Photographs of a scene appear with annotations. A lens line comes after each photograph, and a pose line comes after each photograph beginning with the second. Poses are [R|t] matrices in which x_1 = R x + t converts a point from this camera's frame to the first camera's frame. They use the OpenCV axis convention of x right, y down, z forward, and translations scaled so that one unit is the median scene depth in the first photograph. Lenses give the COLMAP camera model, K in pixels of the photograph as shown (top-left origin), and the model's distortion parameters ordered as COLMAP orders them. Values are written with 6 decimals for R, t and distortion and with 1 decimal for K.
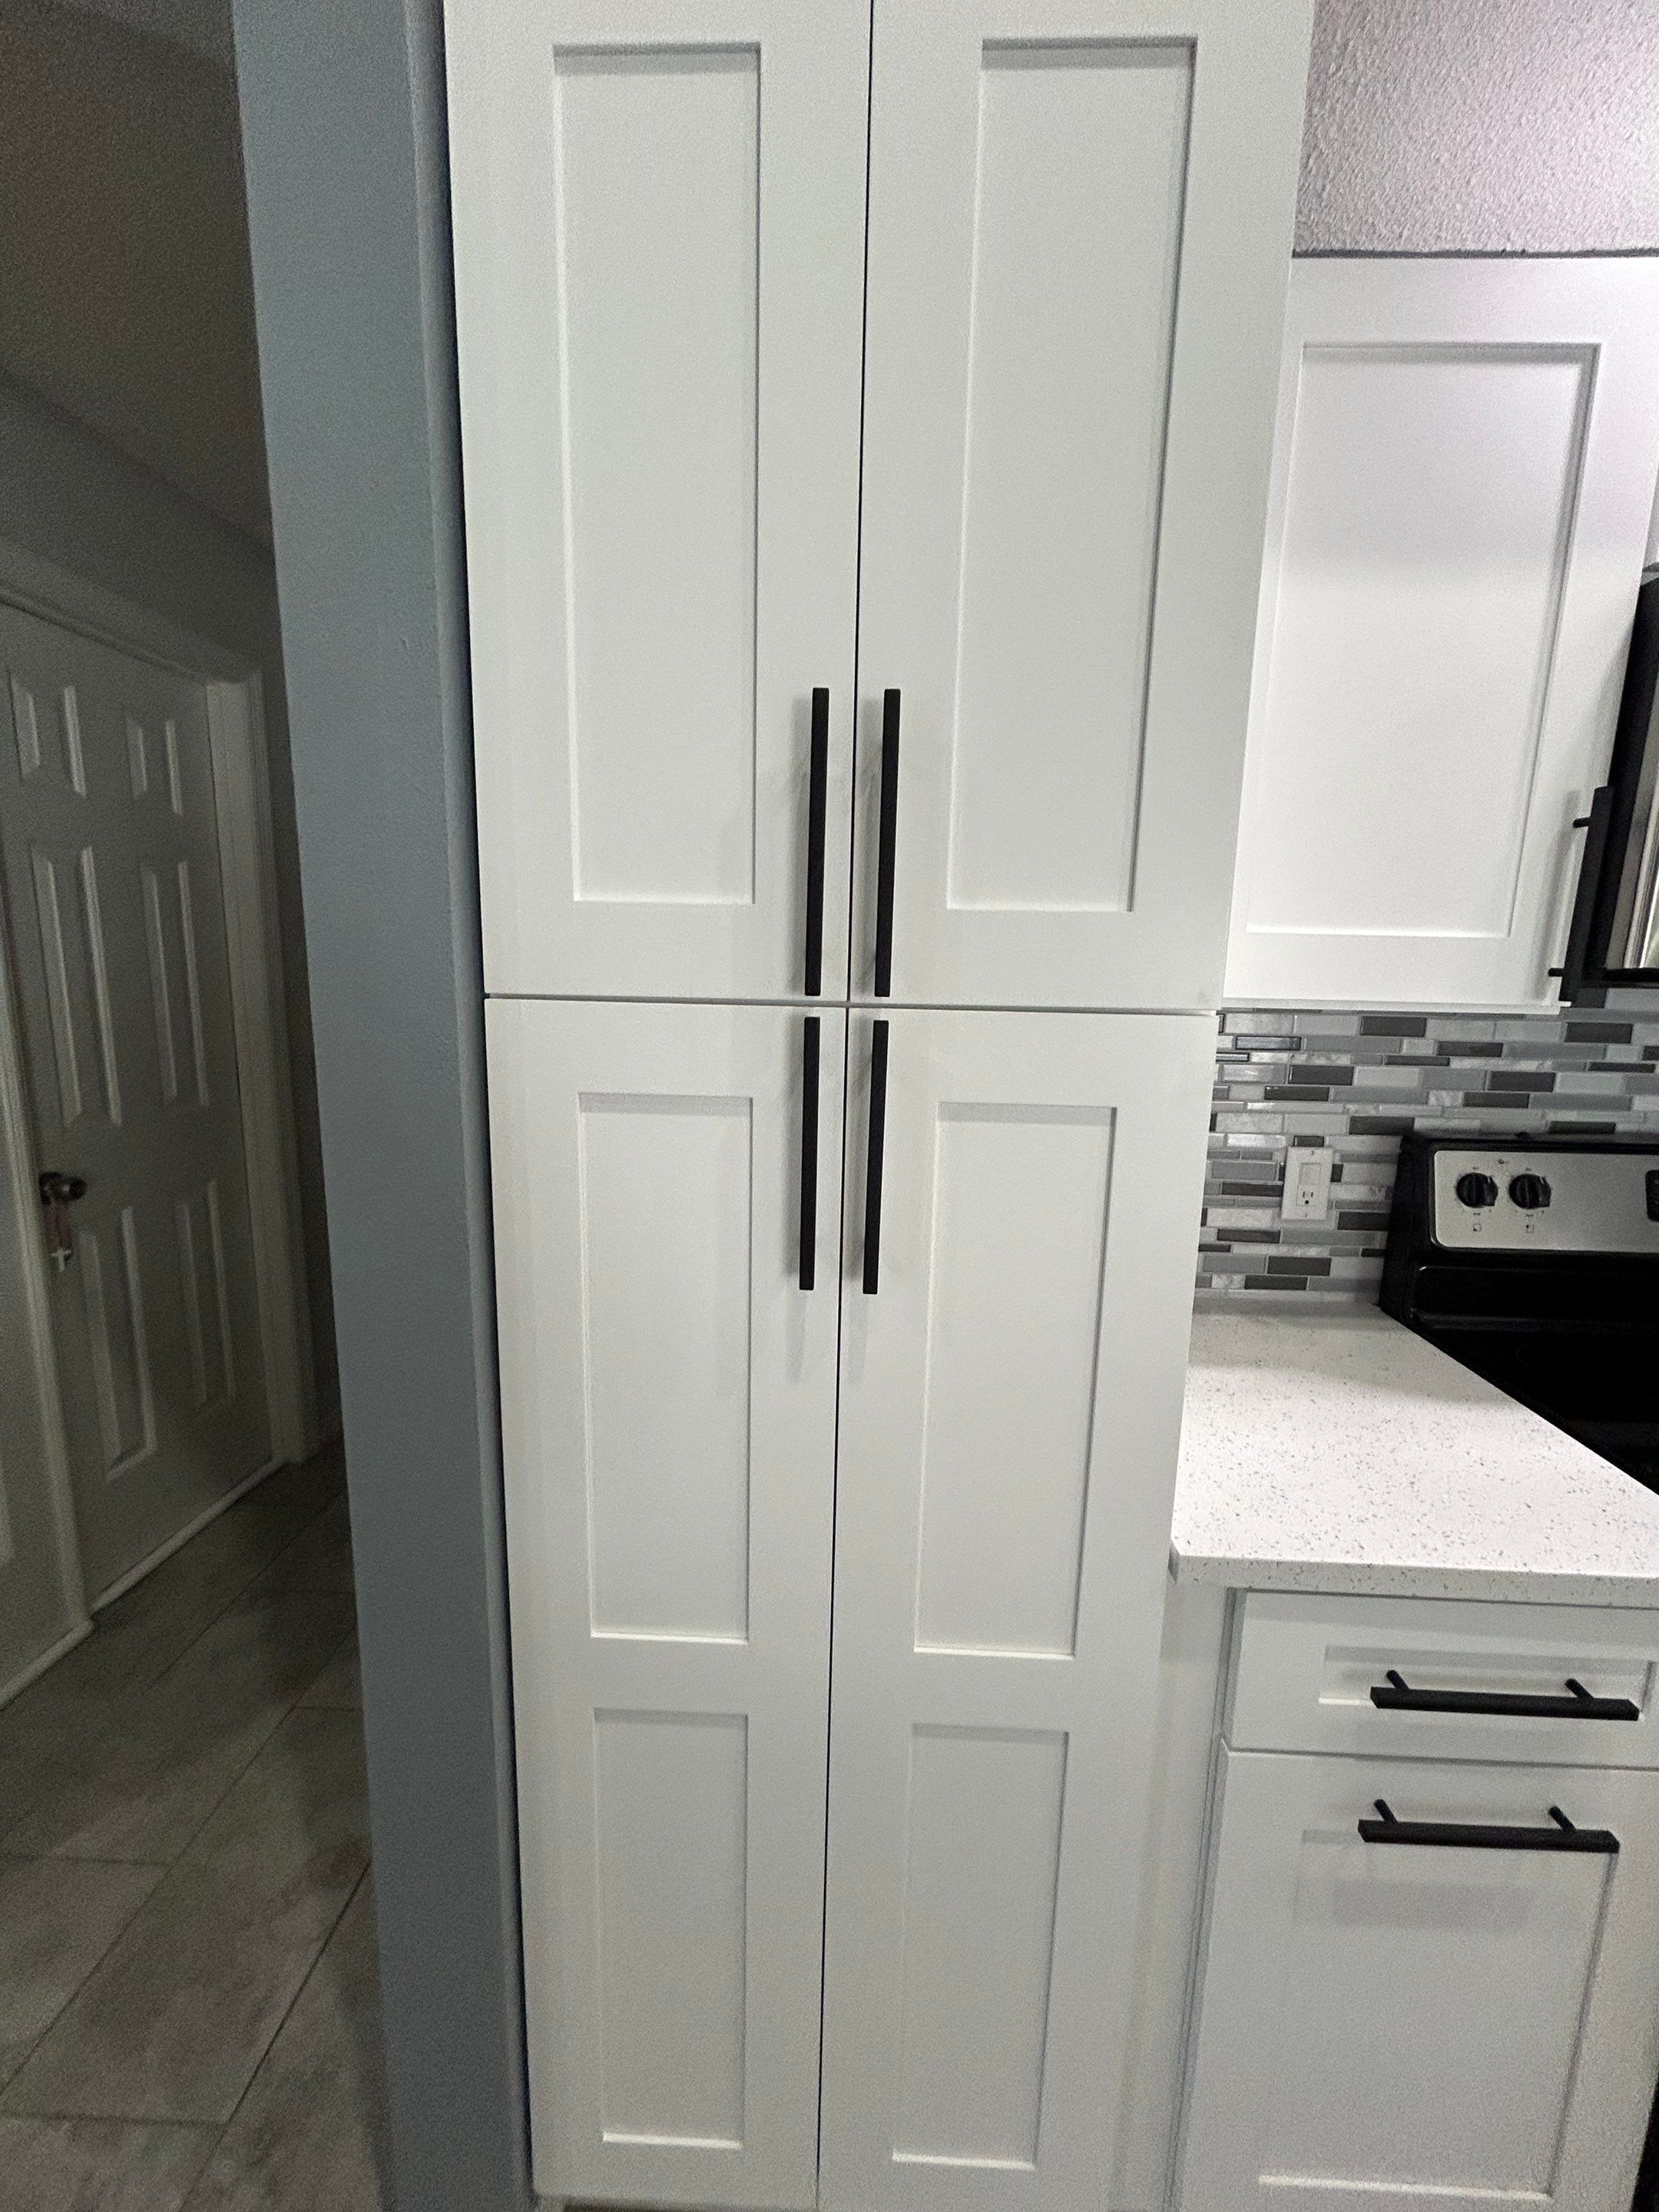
lens RADIAL K [[909.1, 0, 839.1], [0, 909.1, 1113.1], [0, 0, 1]] dist [0.001611, 0.000093]
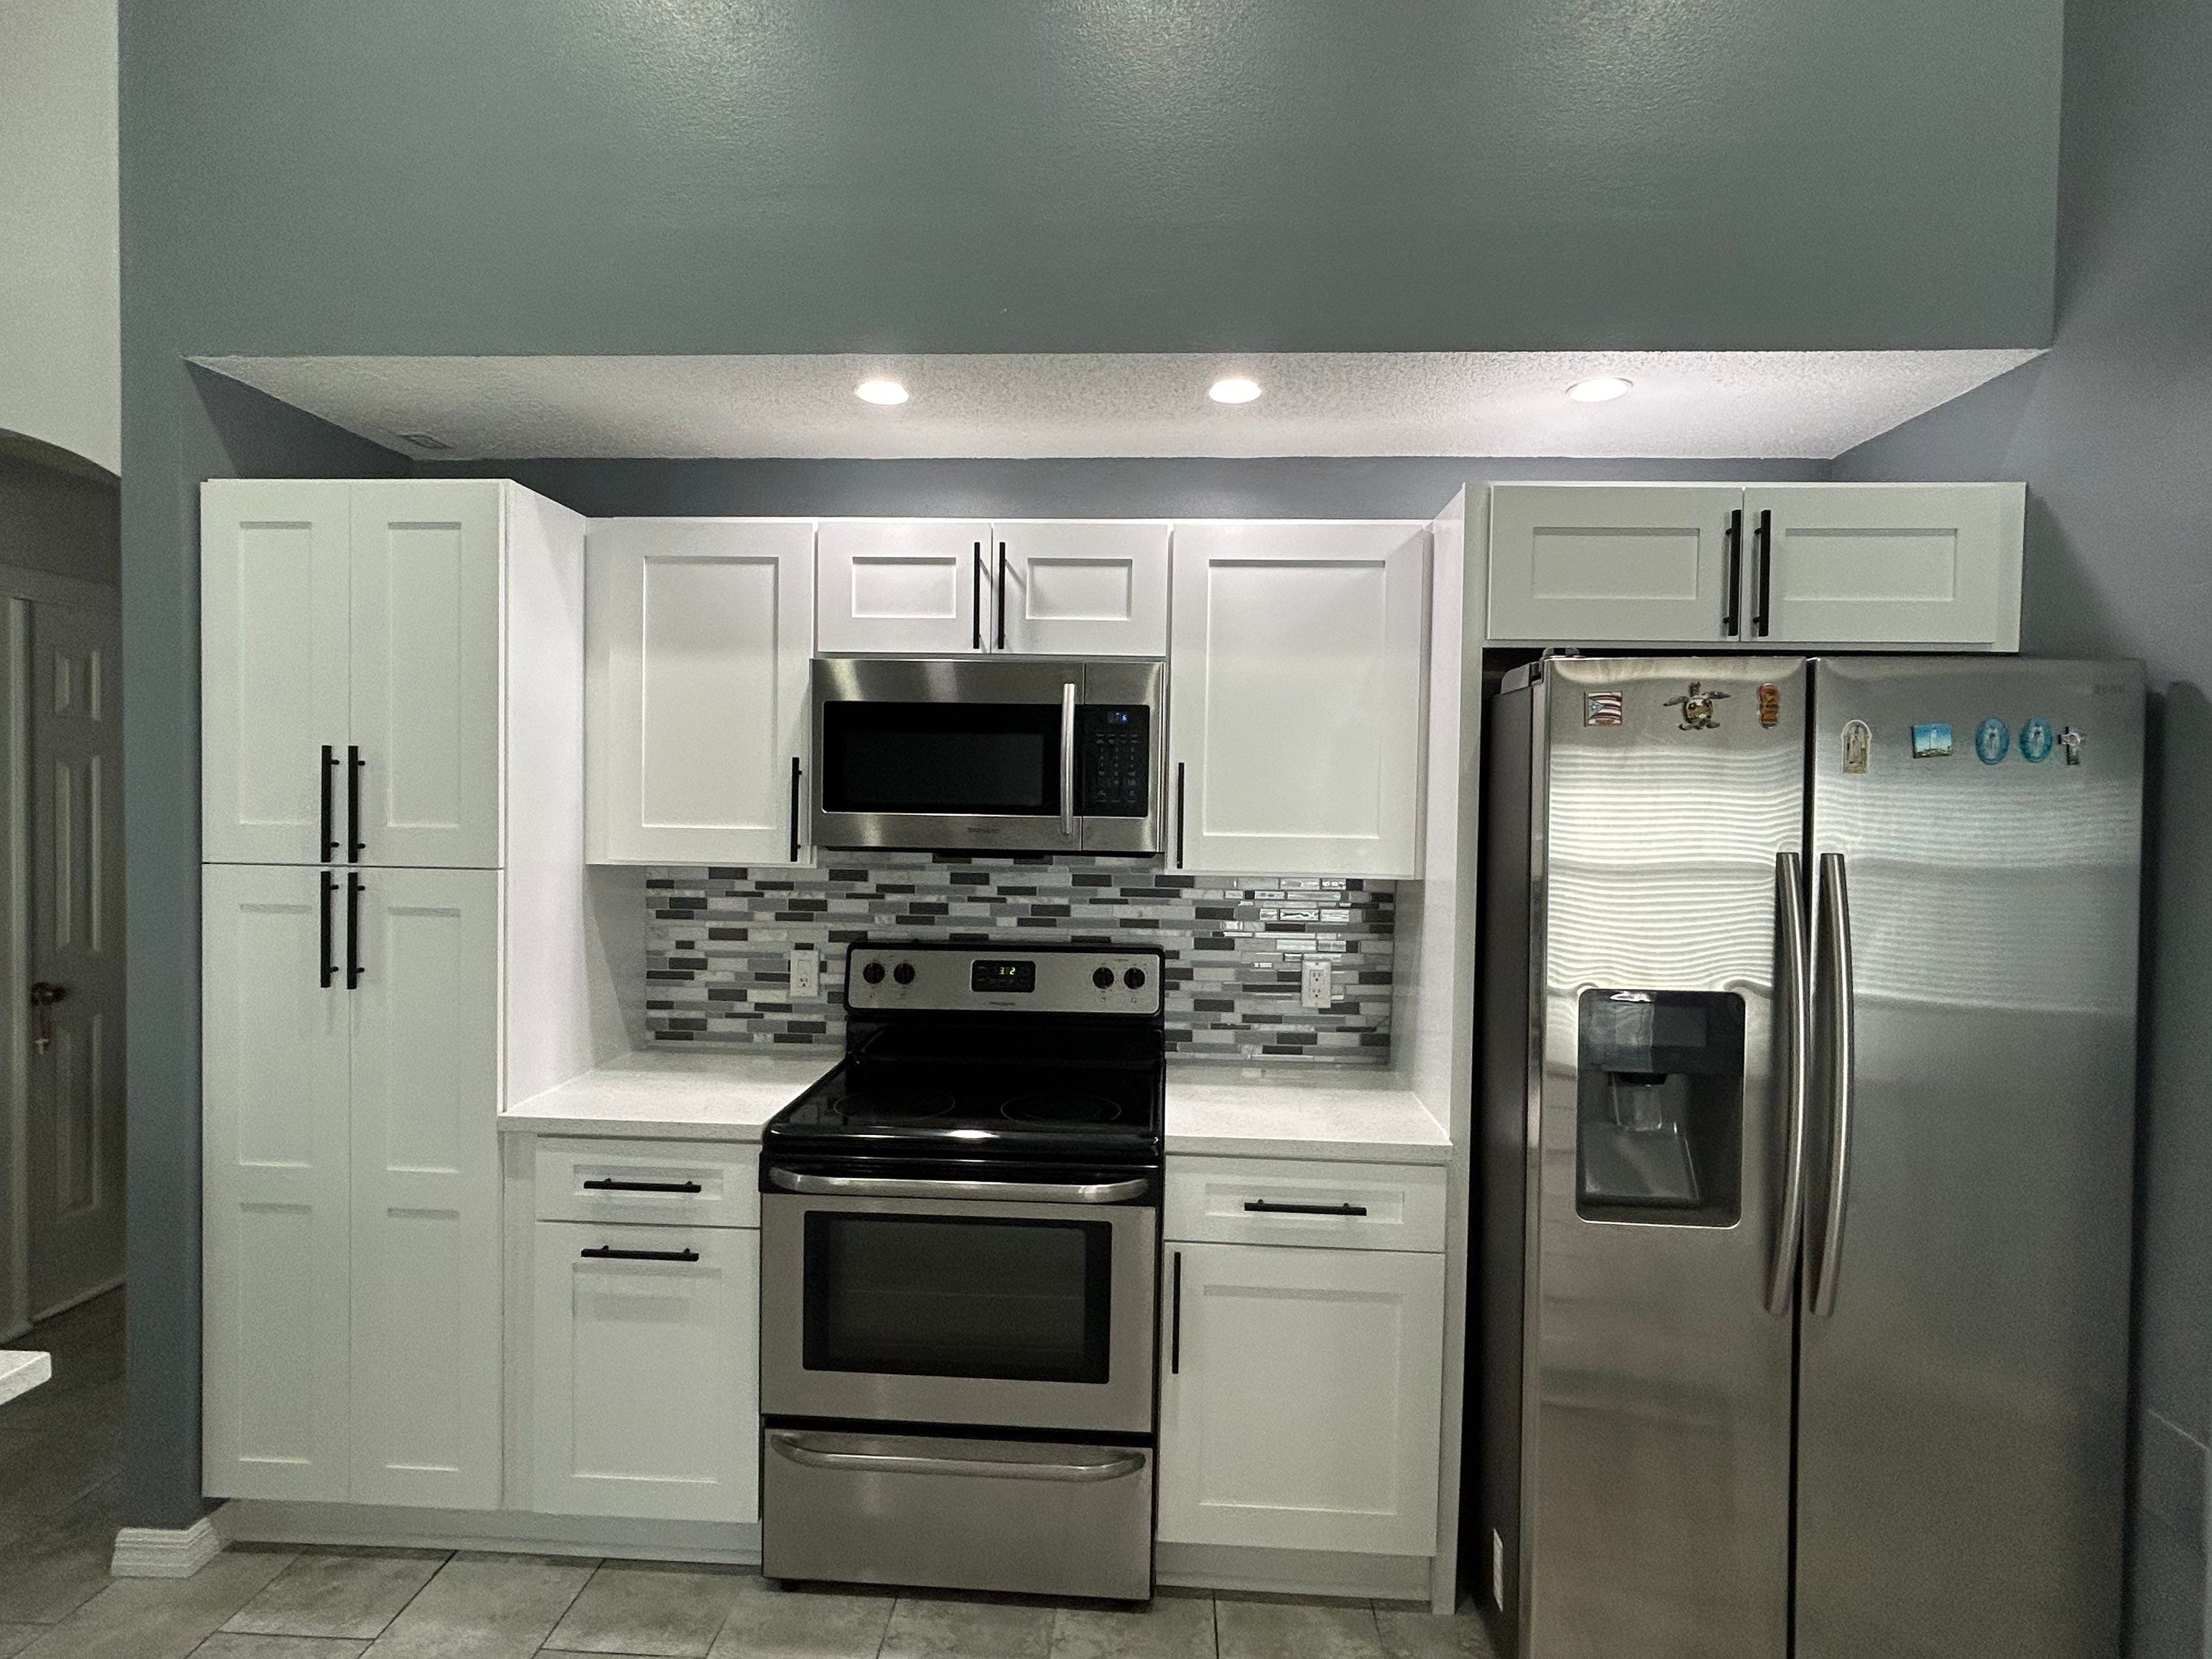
lens RADIAL K [[1158.9, 0, 1099.1], [0, 1158.9, 827.3], [0, 0, 1]] dist [-0.002735, 0.001916]
pose [[0.999875, -0.005756, -0.014726, 1.080372], [0.003602, 0.989808, -0.142363, 0.117126], [0.015395, 0.142293, 0.989705, -1.060996]]
